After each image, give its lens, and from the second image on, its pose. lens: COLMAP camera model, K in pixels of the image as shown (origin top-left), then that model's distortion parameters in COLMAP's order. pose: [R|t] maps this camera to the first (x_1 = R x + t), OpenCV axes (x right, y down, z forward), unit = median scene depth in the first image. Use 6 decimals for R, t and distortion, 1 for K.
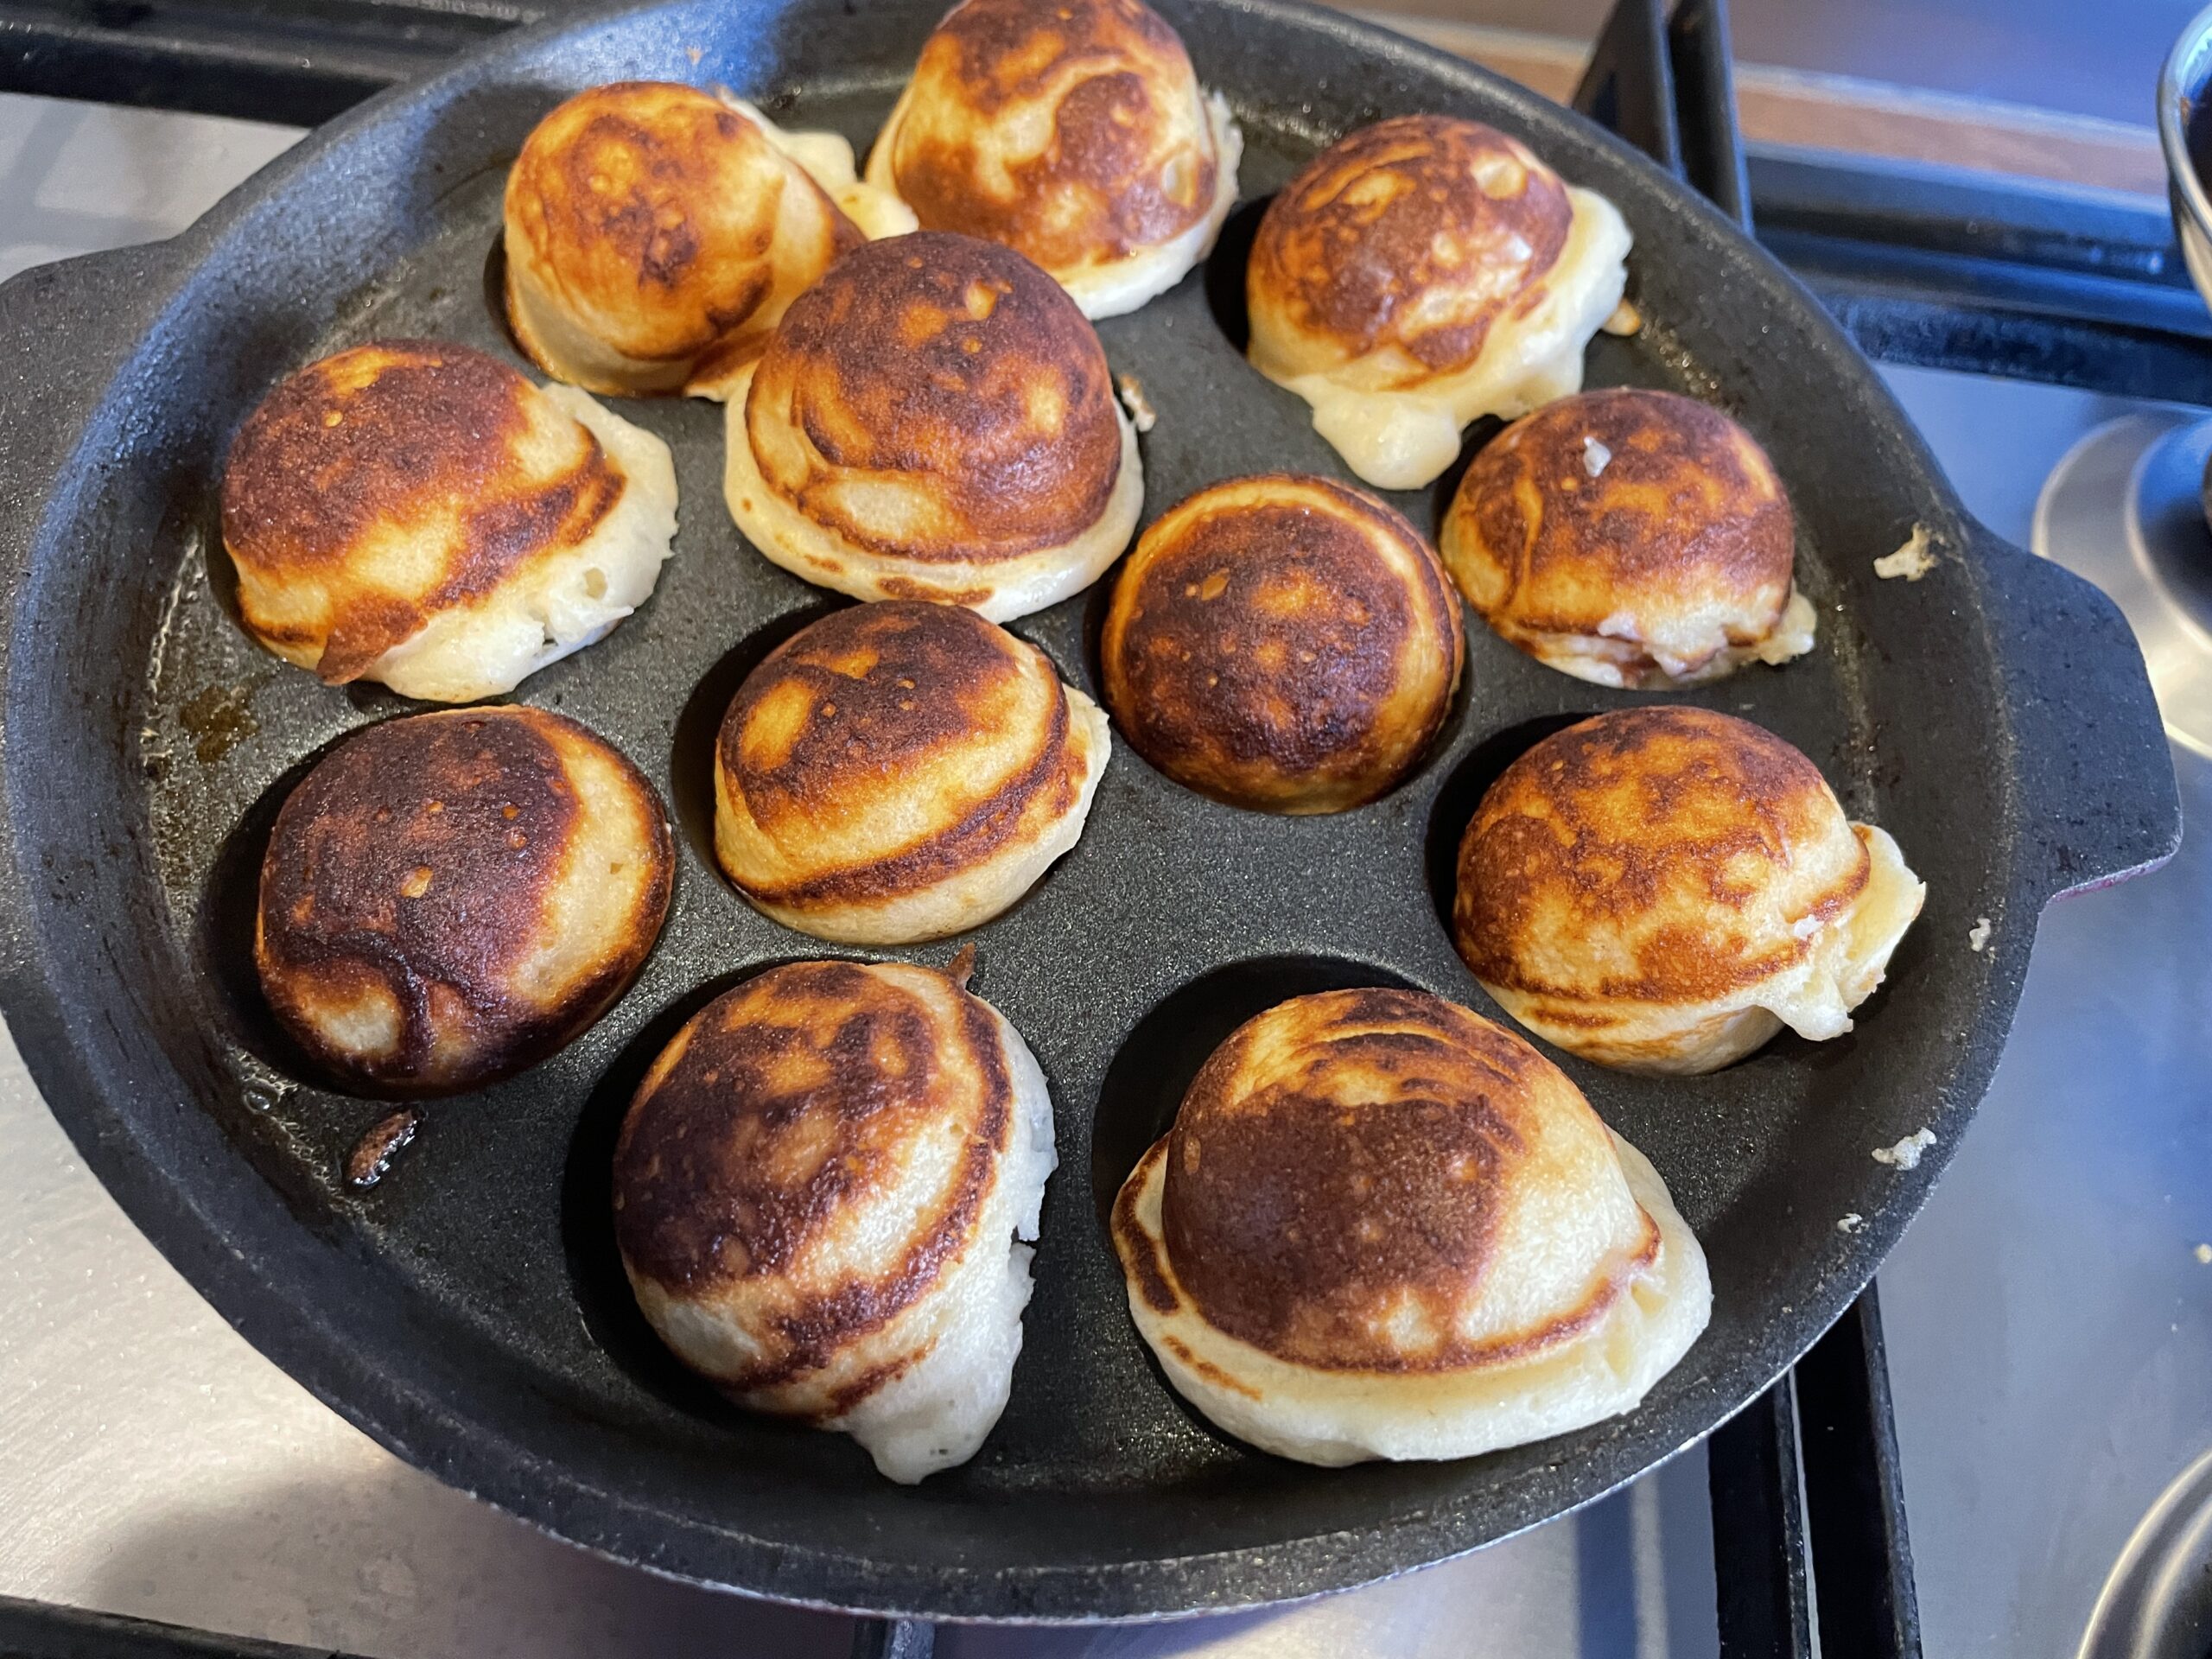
lens RADIAL K [[1731.5, 0, 1120.6], [0, 1731.5, 842.4], [0, 0, 1]] dist [0.032344, -0.079116]
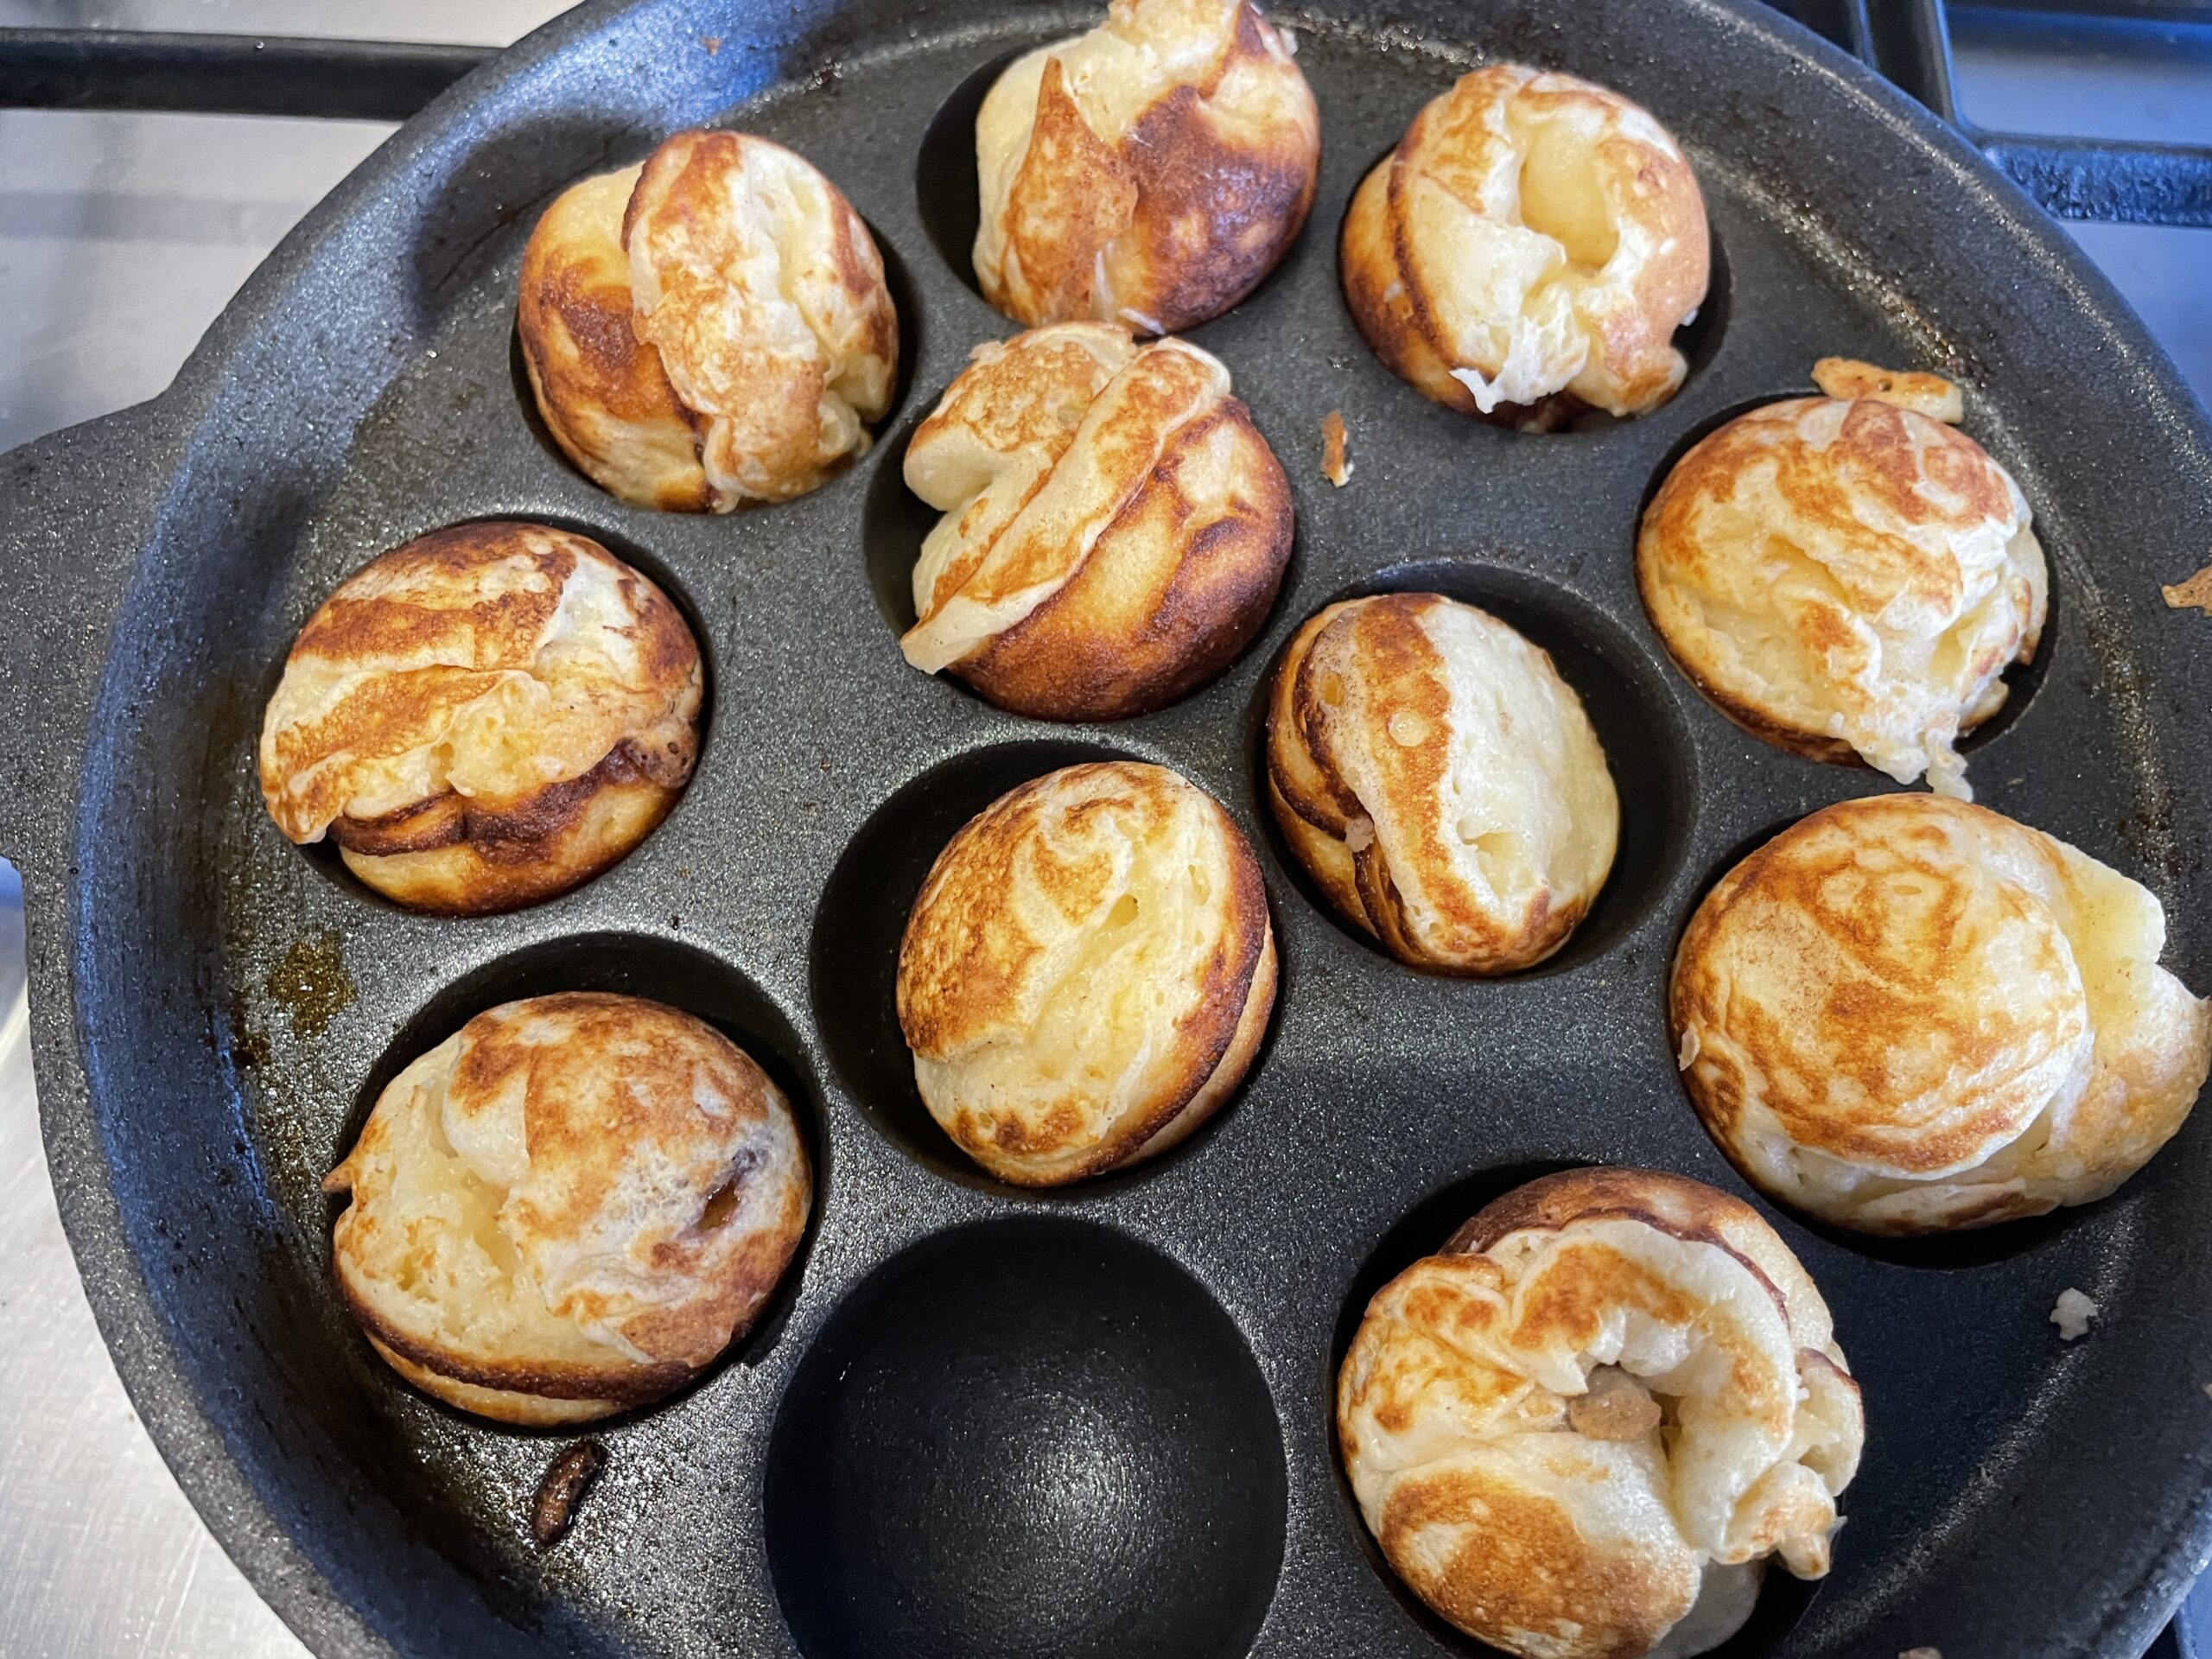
lens RADIAL K [[1730.6, 0, 1096.7], [0, 1730.6, 801.1], [0, 0, 1]] dist [0.039804, -0.097168]
pose [[0.995596, -0.079227, -0.050114, -0.058841], [0.086727, 0.981354, 0.171530, -0.280738], [0.035590, -0.175120, 0.983904, 0.141479]]
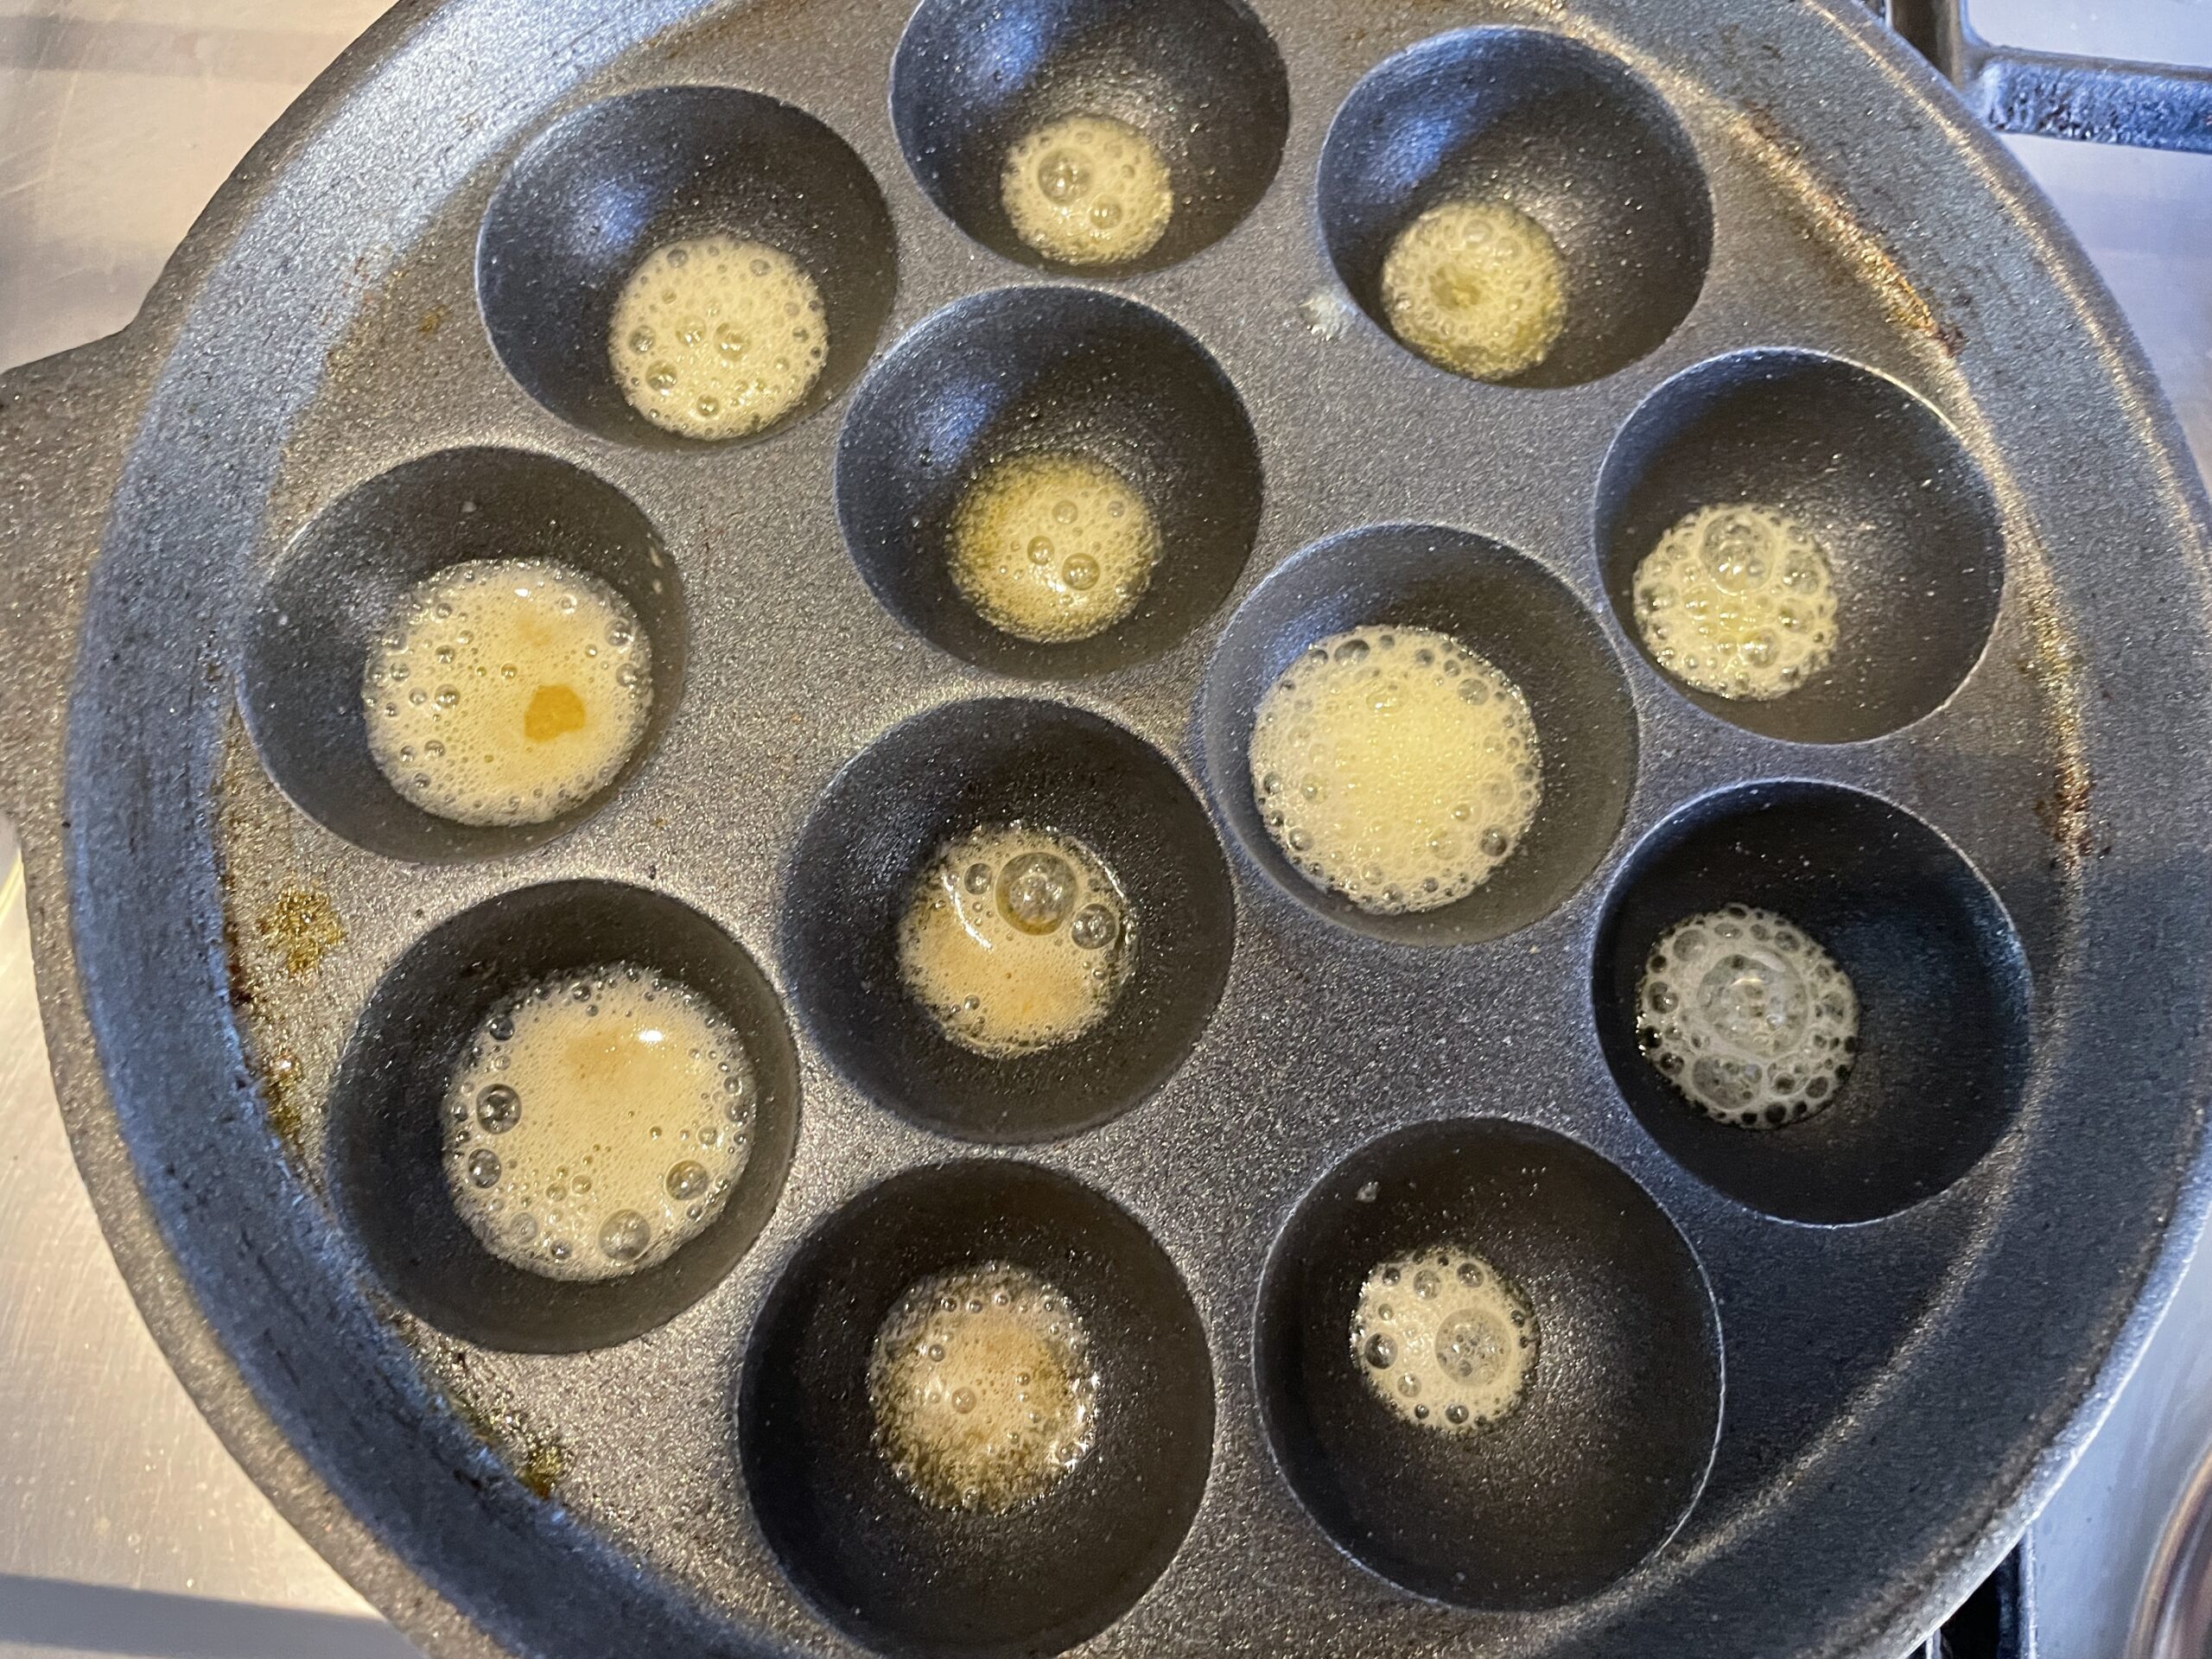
lens RADIAL K [[1736.7, 0, 1106.8], [0, 1736.7, 789.5], [0, 0, 1]] dist [0.046901, -0.103400]
pose [[0.997987, -0.046705, -0.042901, -0.038556], [0.057755, 0.948774, 0.310633, -0.404429], [0.026195, -0.312485, 0.949561, 0.133912]]
